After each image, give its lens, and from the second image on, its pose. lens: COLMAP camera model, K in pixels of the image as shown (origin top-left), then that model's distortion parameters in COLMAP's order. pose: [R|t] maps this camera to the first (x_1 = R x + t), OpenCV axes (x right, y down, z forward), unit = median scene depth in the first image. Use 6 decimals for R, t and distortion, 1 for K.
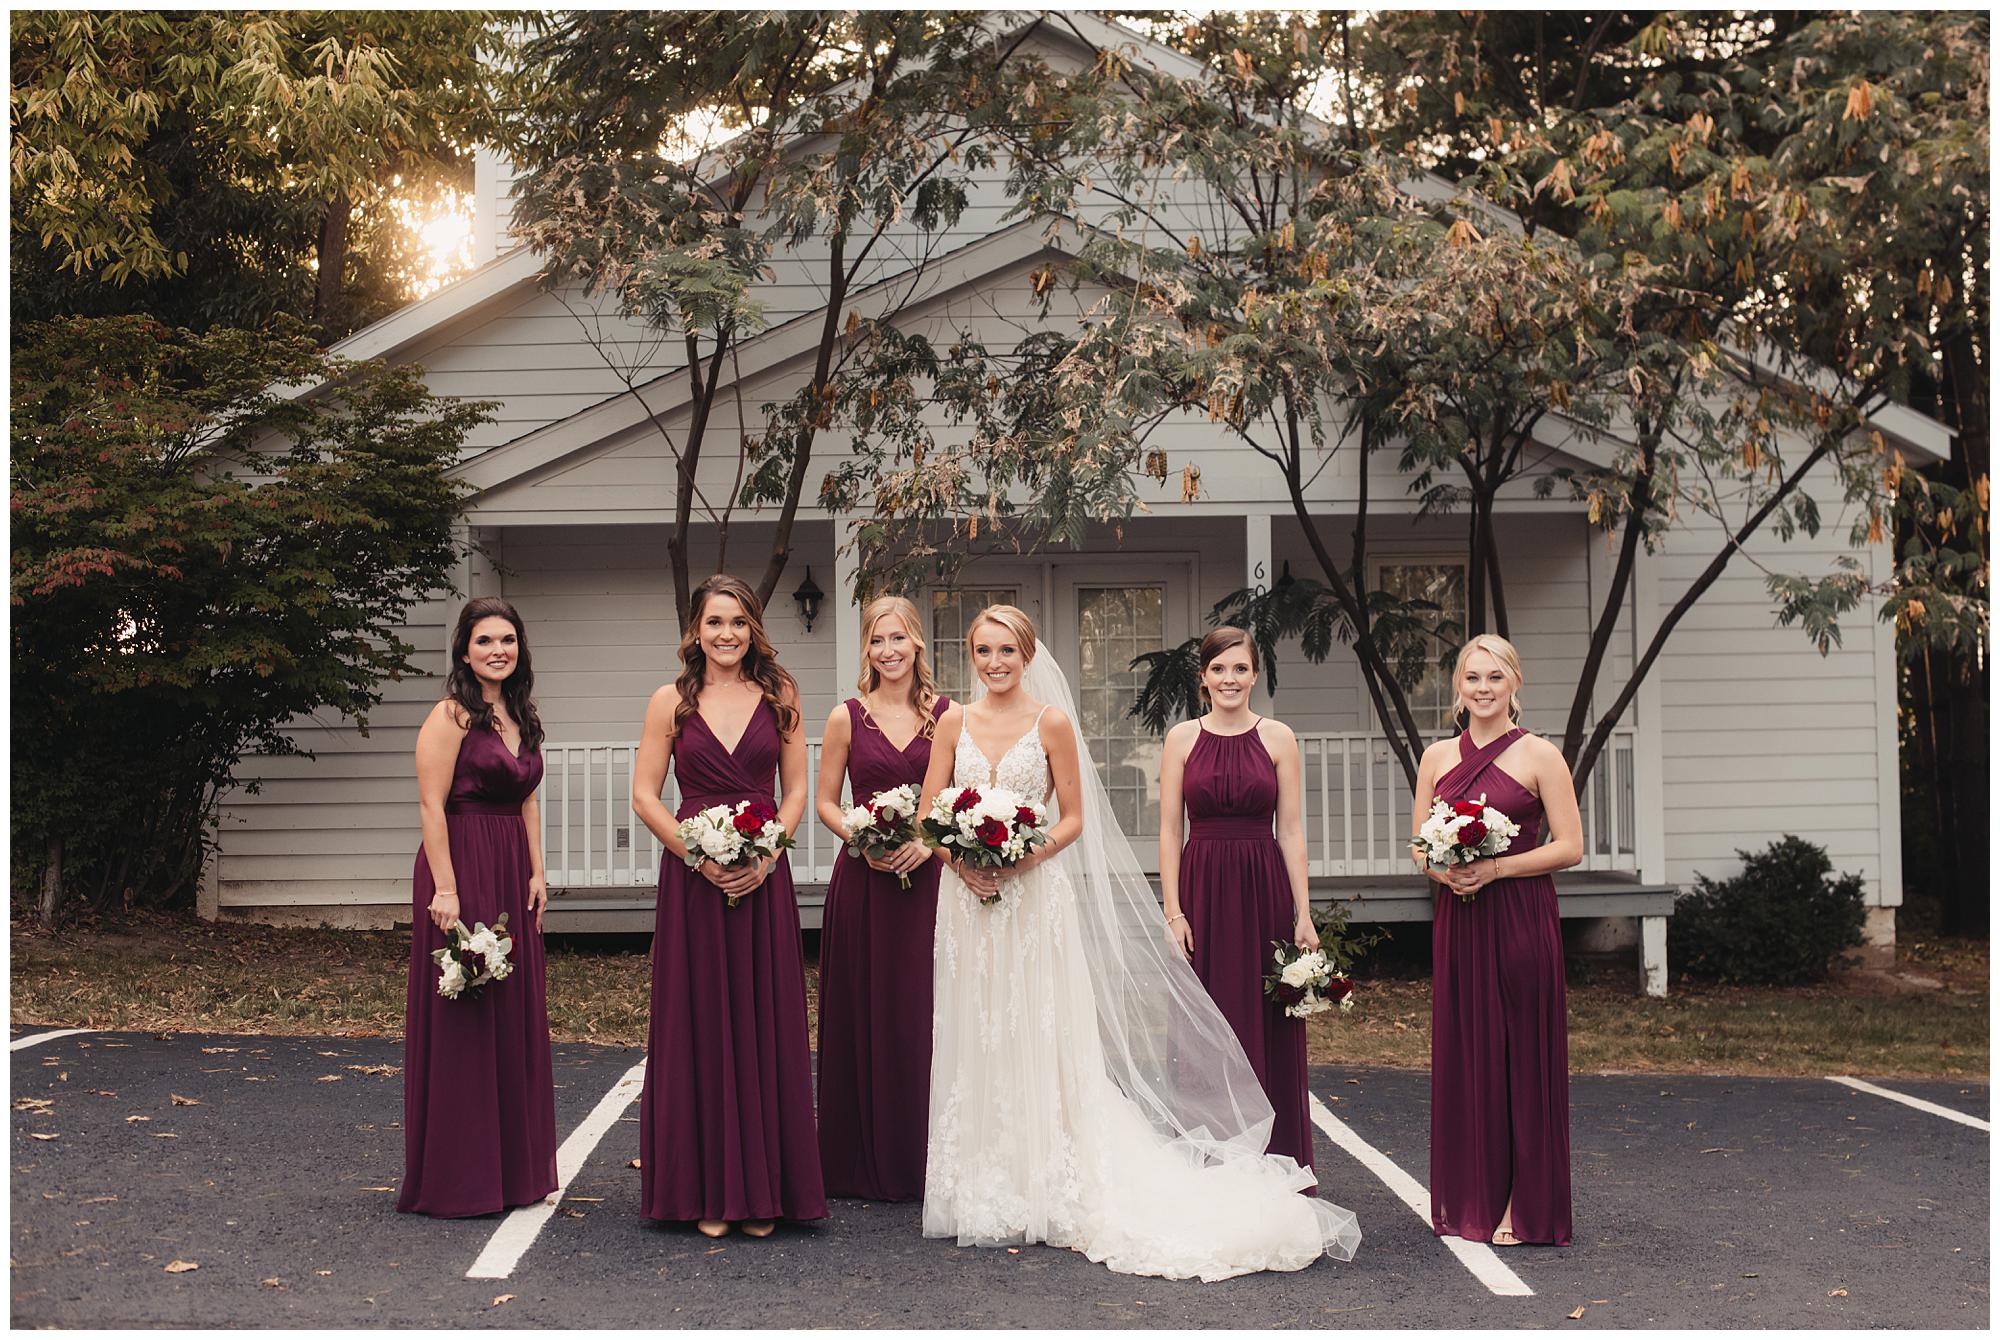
lens RADIAL K [[3211.7, 0, 995.1], [0, 3211.7, 660.4], [0, 0, 1]] dist [-0.182999, 0.000000]
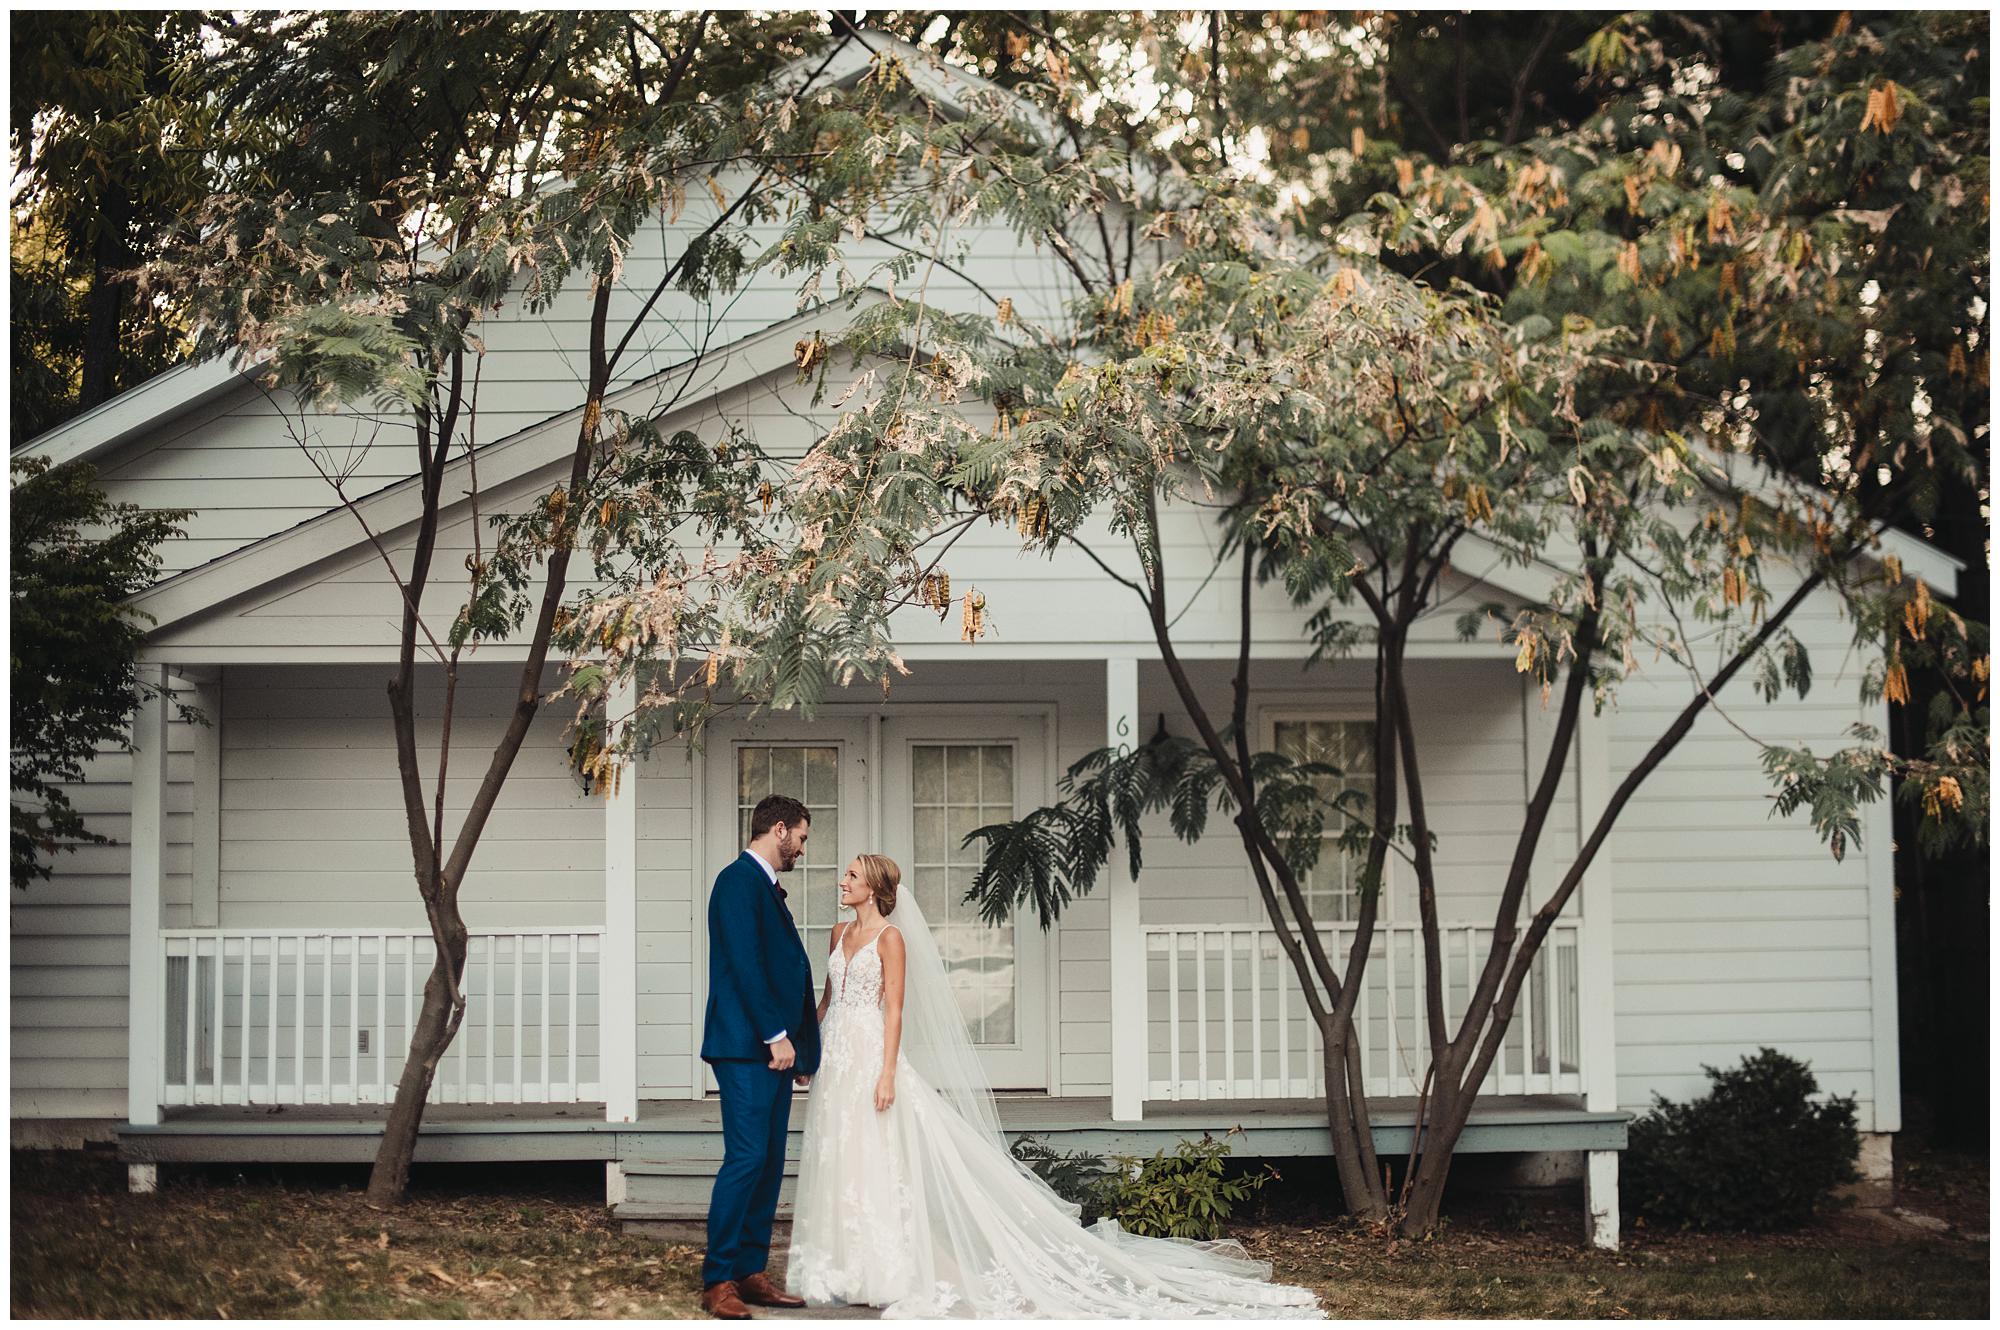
lens RADIAL K [[3211.7, 0, 1012.9], [0, 3211.7, 649.9], [0, 0, 1]] dist [-0.182999, 0.000000]
pose [[0.999754, 0.008335, 0.020573, 0.039828], [-0.007378, 0.998906, -0.046173, -0.009972], [-0.020935, 0.046010, 0.998722, 0.192425]]
